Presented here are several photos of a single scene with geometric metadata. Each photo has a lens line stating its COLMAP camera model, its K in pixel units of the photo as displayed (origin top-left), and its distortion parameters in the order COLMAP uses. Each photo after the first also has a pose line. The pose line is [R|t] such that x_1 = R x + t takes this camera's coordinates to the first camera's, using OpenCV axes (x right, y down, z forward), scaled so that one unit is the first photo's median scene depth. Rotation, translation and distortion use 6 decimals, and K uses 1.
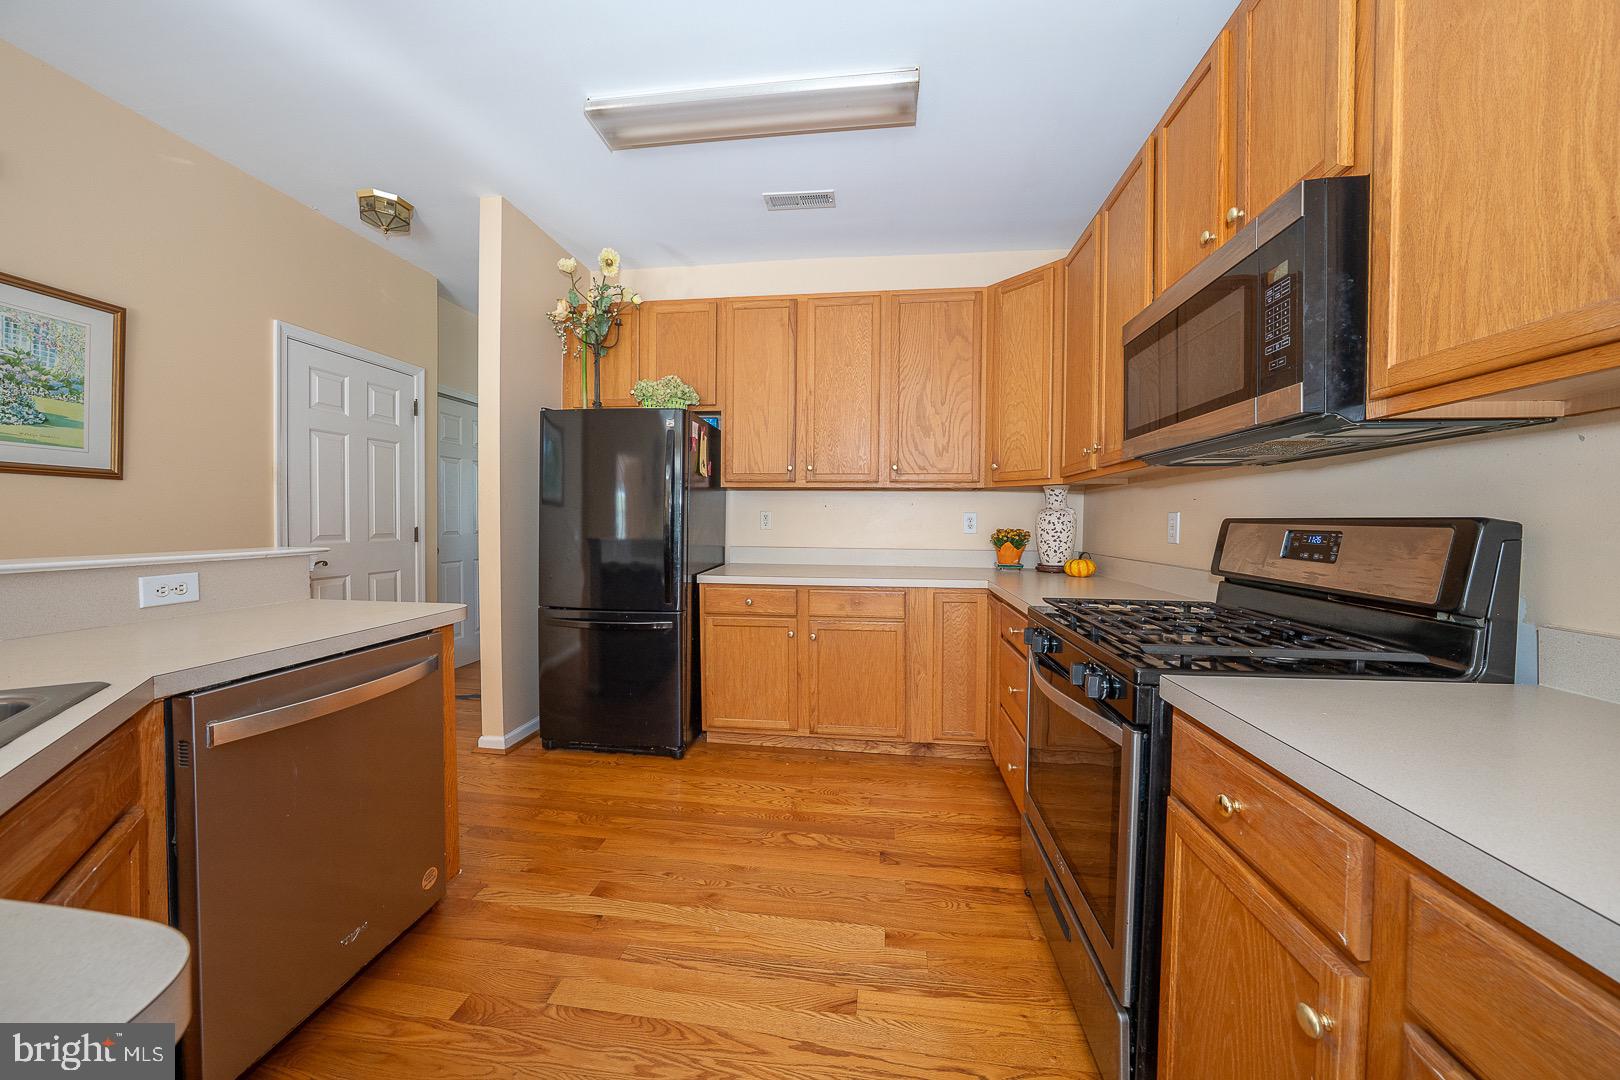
lens RADIAL K [[558.5, 0, 812.2], [0, 558.5, 535.9], [0, 0, 1]] dist [-0.024762, 0.005140]
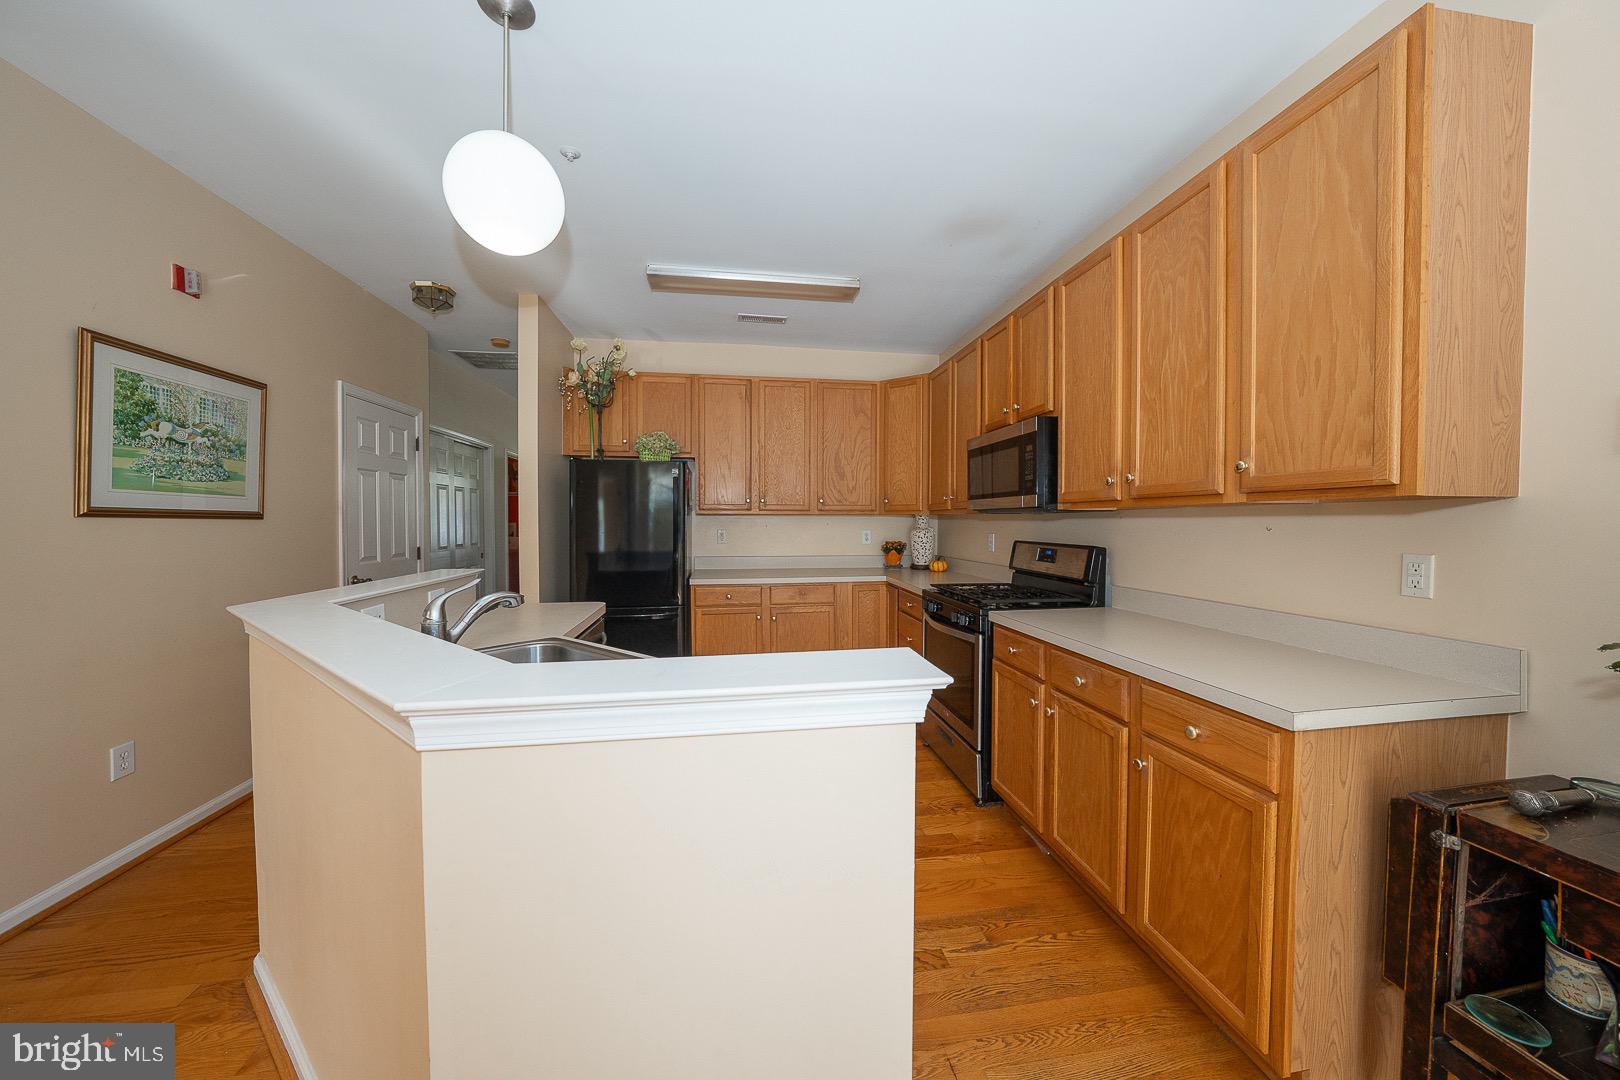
lens RADIAL K [[558.5, 0, 812.6], [0, 558.5, 533.6], [0, 0, 1]] dist [-0.024762, 0.005140]
pose [[0.962888, -0.013104, 0.269582, -0.302293], [0.014000, 0.999901, -0.001404, -0.039433], [-0.269537, 0.005126, 0.962976, -0.450752]]
